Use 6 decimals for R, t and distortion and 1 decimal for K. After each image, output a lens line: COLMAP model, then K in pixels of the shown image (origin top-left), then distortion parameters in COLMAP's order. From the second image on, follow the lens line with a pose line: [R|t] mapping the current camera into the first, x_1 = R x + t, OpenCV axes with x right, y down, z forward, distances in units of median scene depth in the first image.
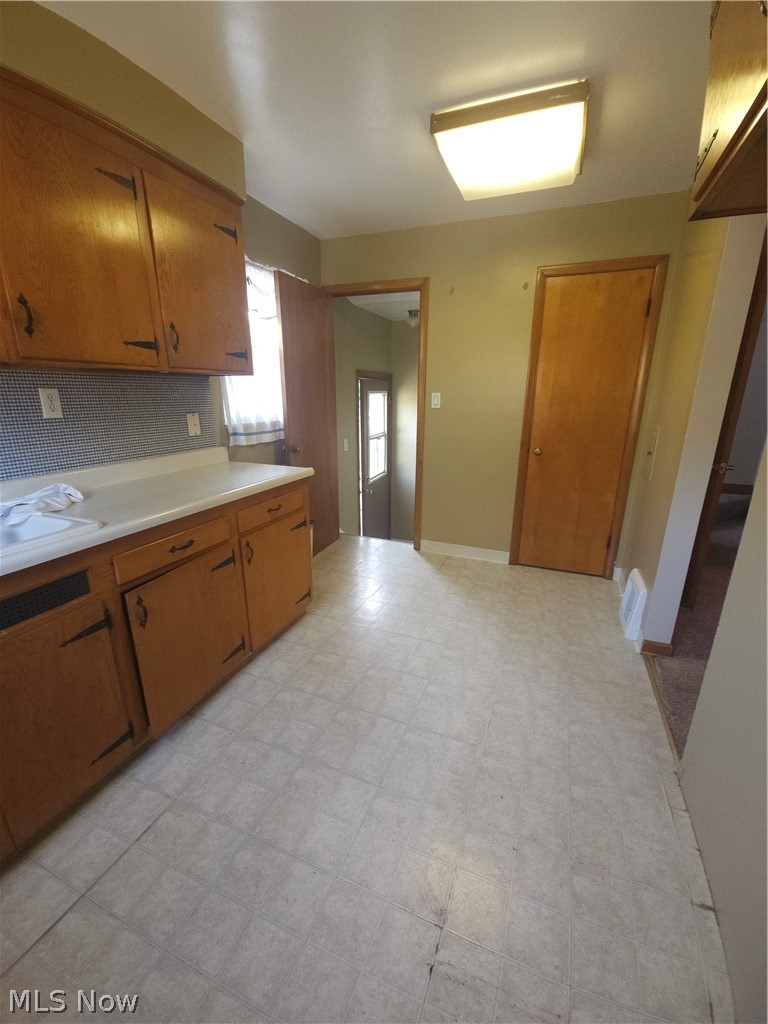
lens RADIAL K [[416.2, 0, 385.5], [0, 416.2, 517.3], [0, 0, 1]] dist [-0.001225, -0.000231]
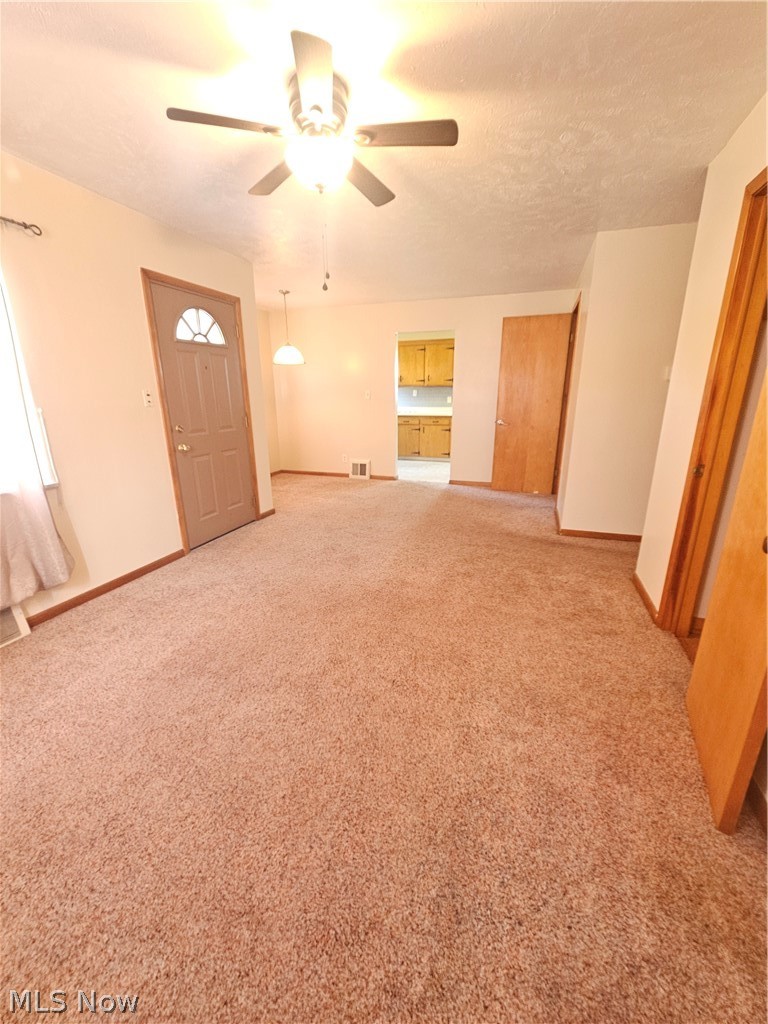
lens RADIAL K [[416.2, 0, 385.5], [0, 416.2, 517.3], [0, 0, 1]] dist [-0.001225, -0.000231]
pose [[0.059138, 0.284523, -0.956843, 4.416434], [-0.285991, 0.923171, 0.256835, -0.072444], [0.956406, 0.258460, 0.135965, 0.347076]]
